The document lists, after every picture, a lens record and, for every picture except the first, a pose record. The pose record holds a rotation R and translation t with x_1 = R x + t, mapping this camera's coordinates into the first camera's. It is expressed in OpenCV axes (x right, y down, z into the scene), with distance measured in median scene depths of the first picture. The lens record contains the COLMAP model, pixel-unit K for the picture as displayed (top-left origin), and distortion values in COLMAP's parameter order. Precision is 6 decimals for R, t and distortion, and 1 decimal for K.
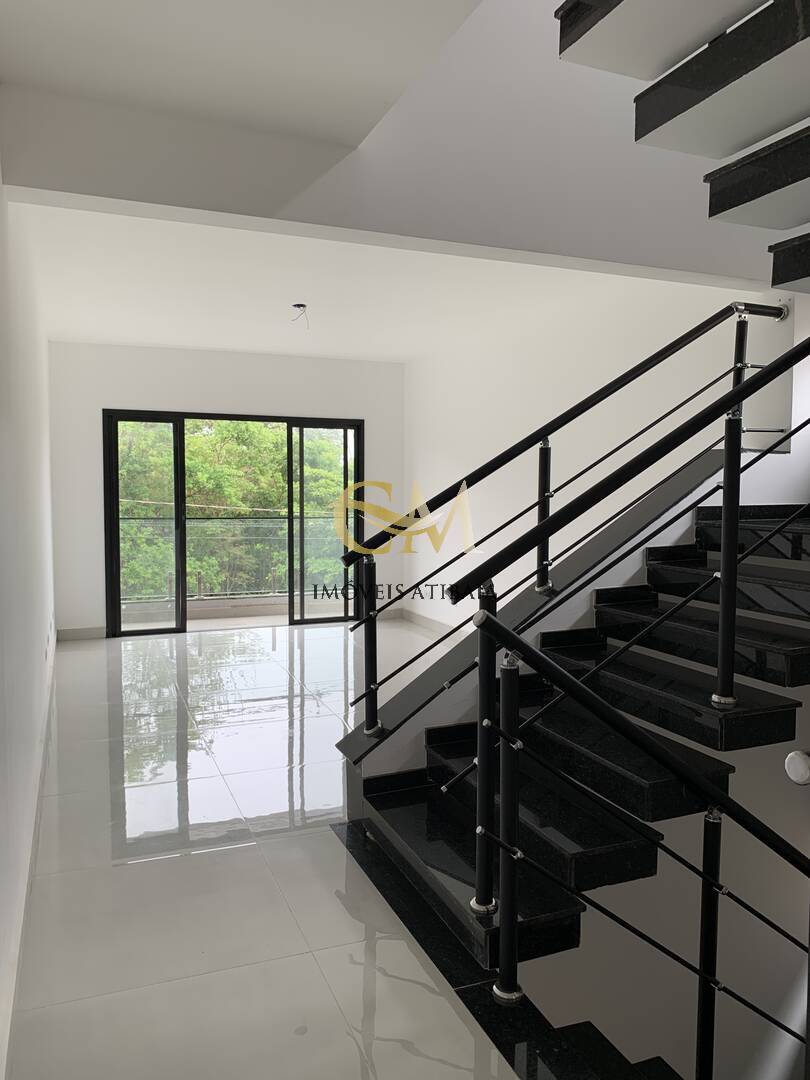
lens RADIAL K [[806.3, 0, 405.0], [0, 806.3, 540.0], [0, 0, 1]] dist [0.143178, -0.407873]
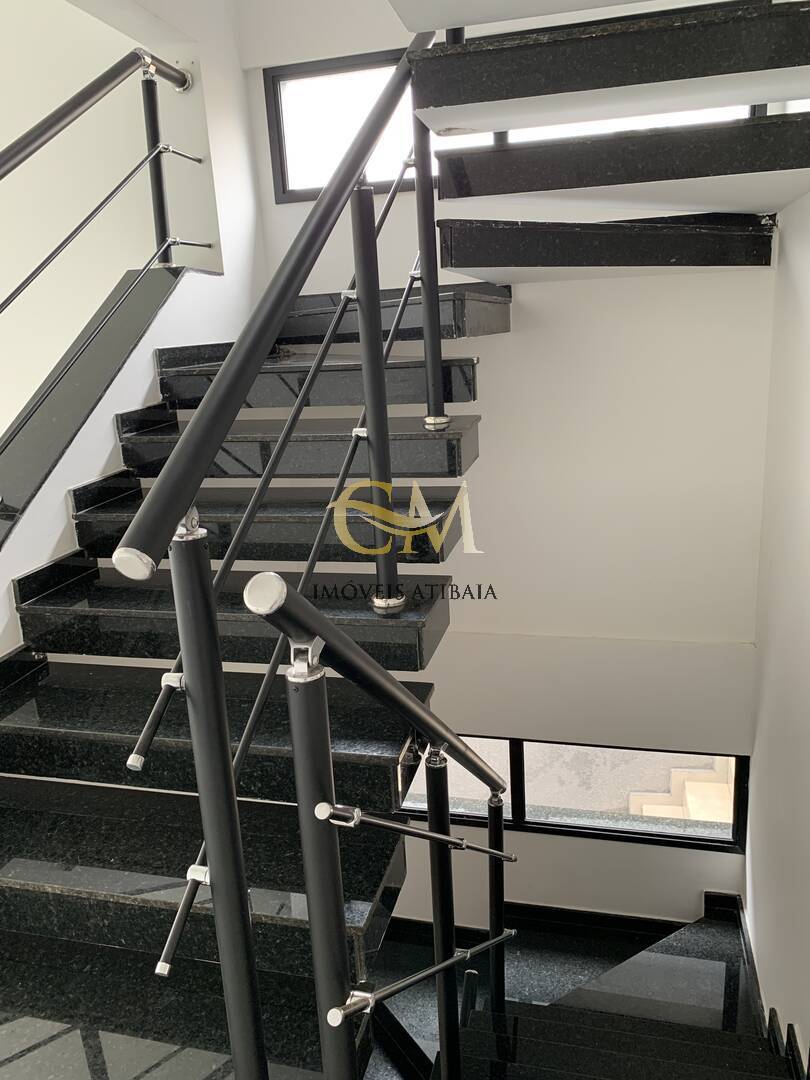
lens RADIAL K [[818.8, 0, 405.0], [0, 818.8, 540.0], [0, 0, 1]] dist [0.032837, -0.065982]
pose [[0.582868, -0.236695, 0.777329, -0.096886], [0.106395, 0.970629, 0.215775, -0.009224], [-0.805571, -0.043064, 0.590932, 0.334663]]
